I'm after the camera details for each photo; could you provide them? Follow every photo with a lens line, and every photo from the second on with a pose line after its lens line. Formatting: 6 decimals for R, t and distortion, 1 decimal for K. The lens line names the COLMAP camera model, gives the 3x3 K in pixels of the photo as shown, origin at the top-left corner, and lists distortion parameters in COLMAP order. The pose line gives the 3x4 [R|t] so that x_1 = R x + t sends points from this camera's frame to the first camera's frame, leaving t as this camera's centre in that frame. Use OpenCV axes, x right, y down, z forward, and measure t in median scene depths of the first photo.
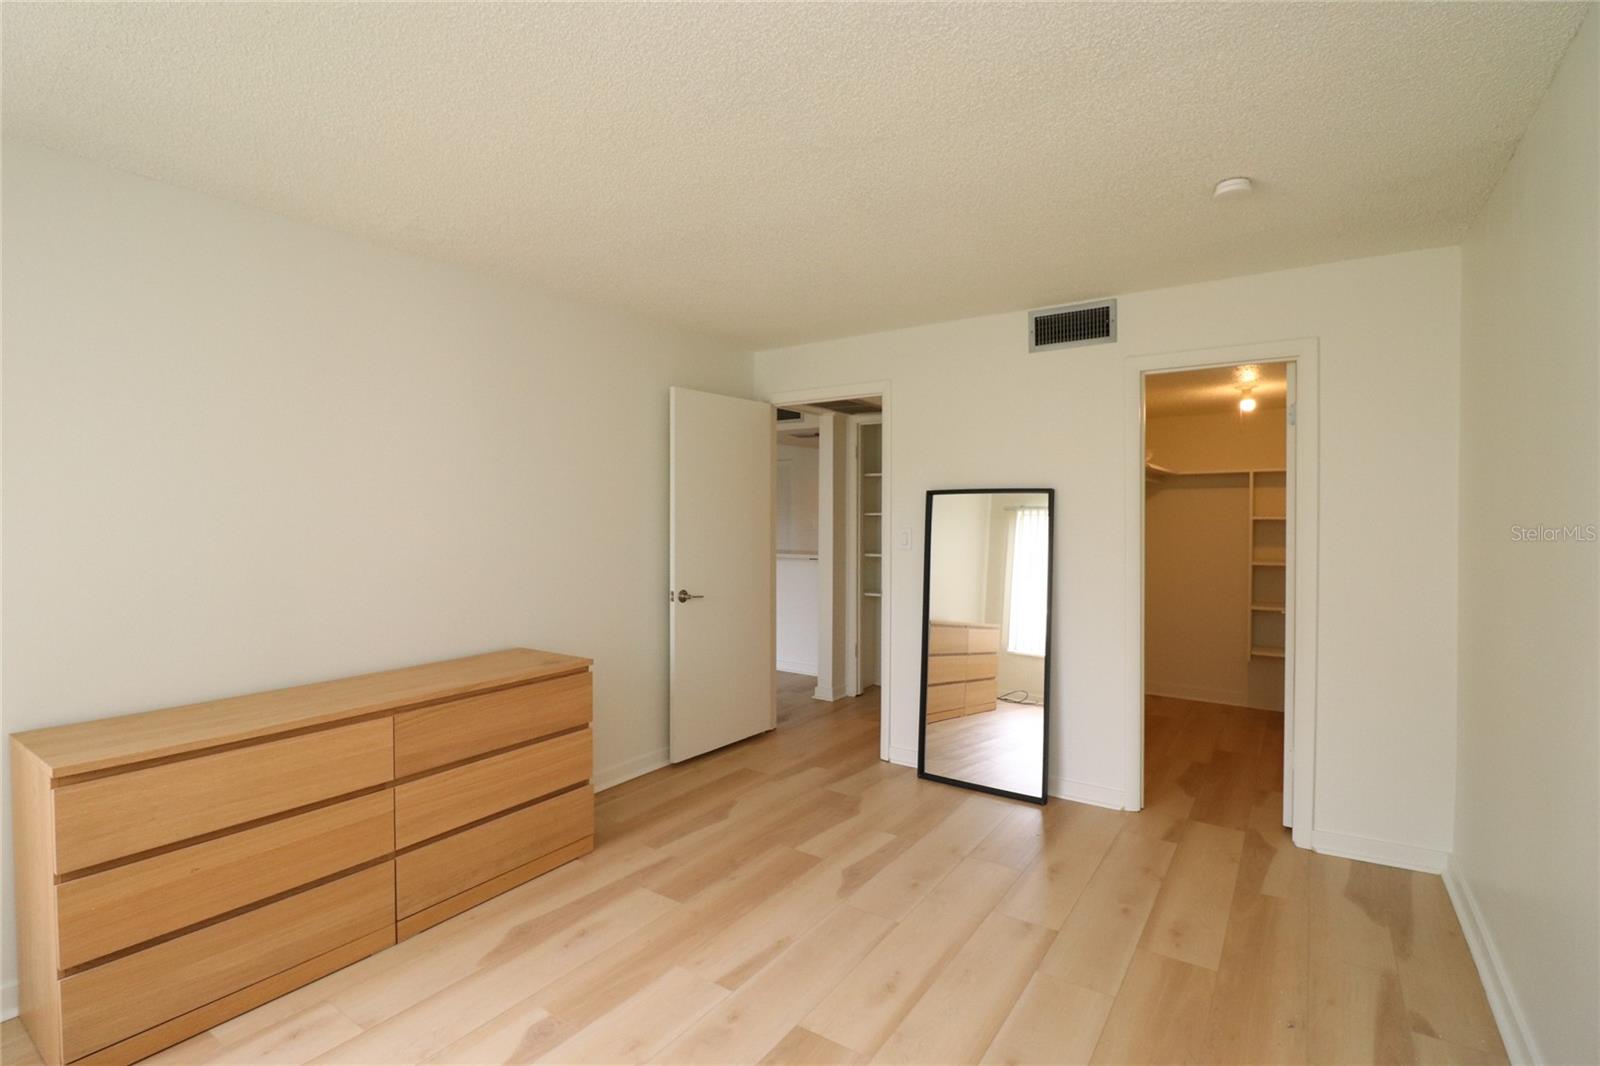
lens RADIAL K [[750.5, 0, 794.1], [0, 750.5, 525.1], [0, 0, 1]] dist [-0.003371, -0.003311]
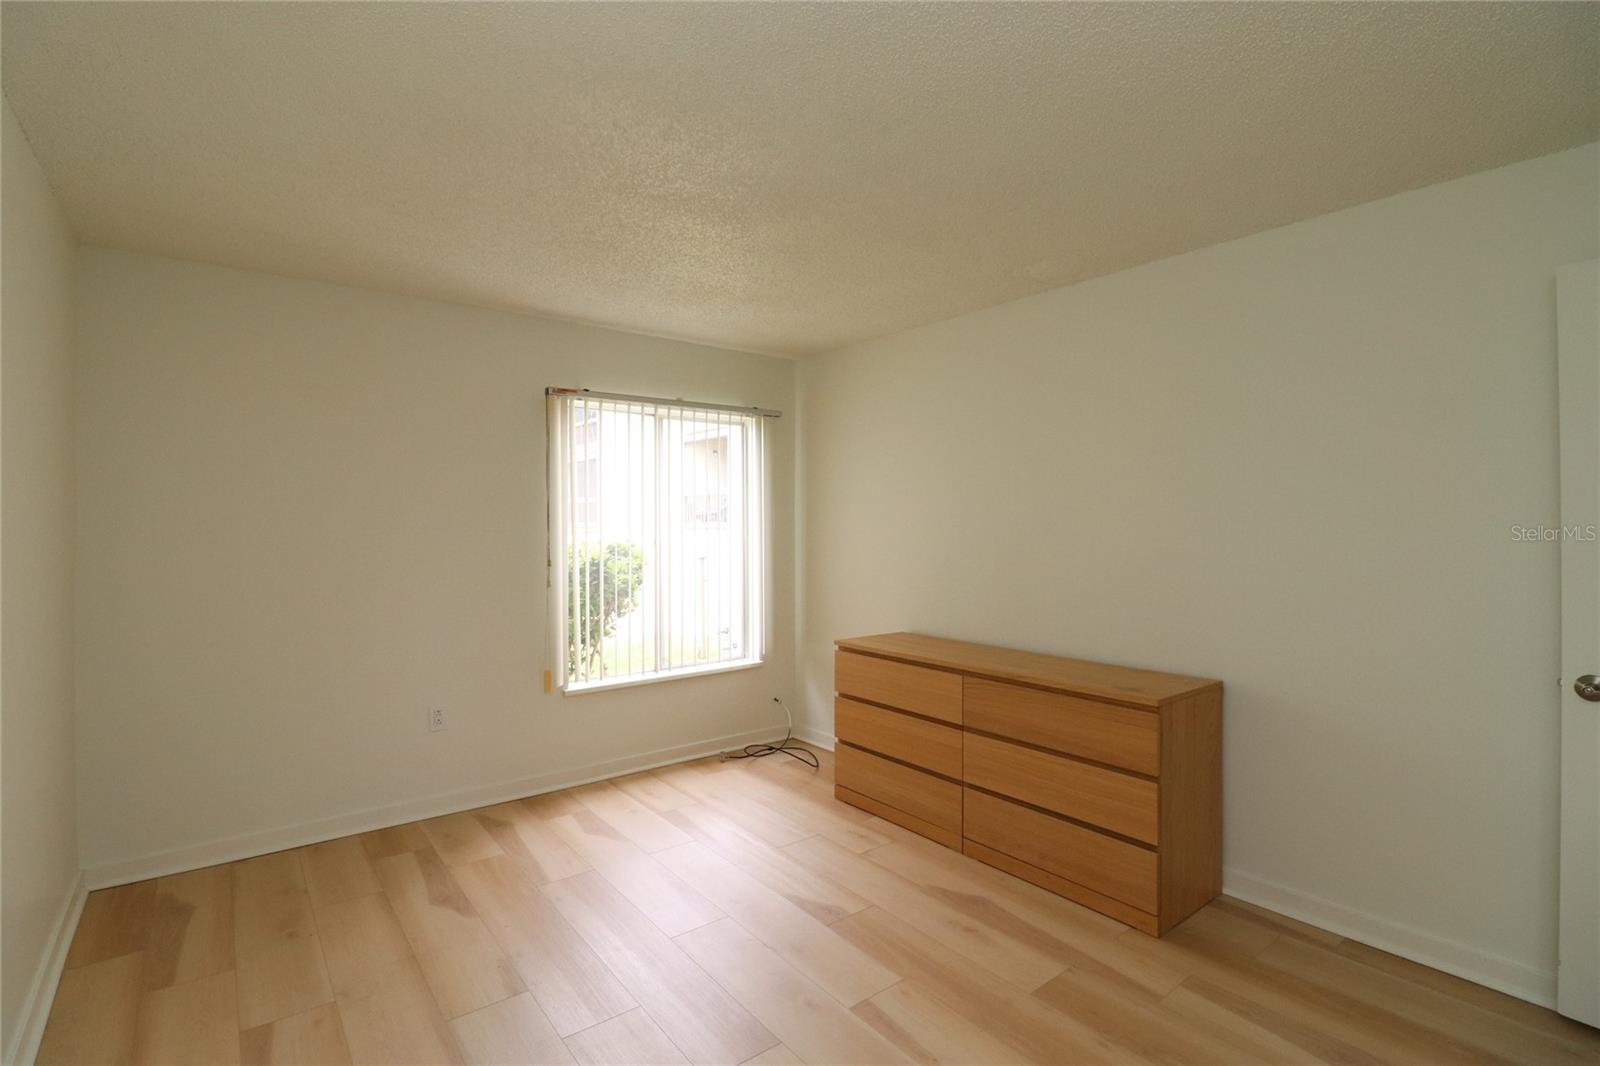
lens RADIAL K [[750.5, 0, 785.8], [0, 750.5, 523.6], [0, 0, 1]] dist [-0.003371, -0.003311]
pose [[-0.307971, 0.001882, -0.951394, 0.785998], [-0.012780, 0.999900, 0.006115, -0.012367], [0.951310, 0.014043, -0.307916, 1.096833]]
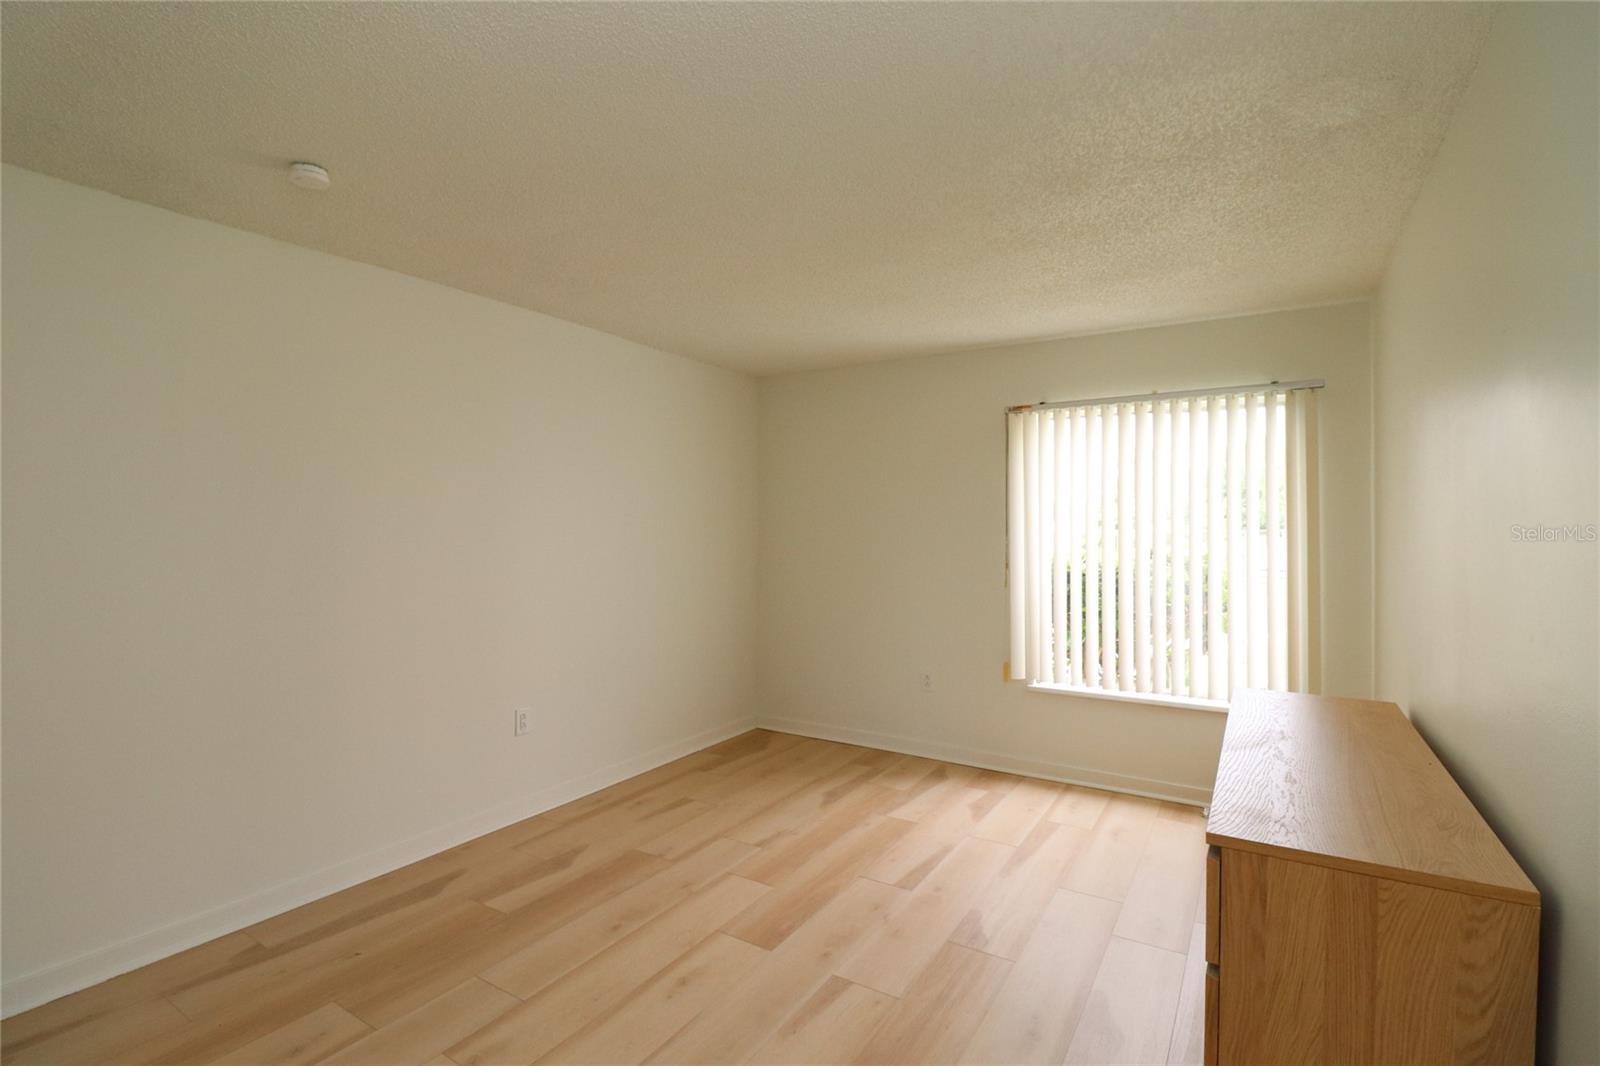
lens RADIAL K [[750.5, 0, 797.0], [0, 750.5, 533.0], [0, 0, 1]] dist [-0.003371, -0.003311]
pose [[-0.998854, -0.005529, -0.047536, 0.020714], [-0.006677, 0.999689, 0.024012, -0.027198], [0.047388, 0.024302, -0.998581, 1.849648]]
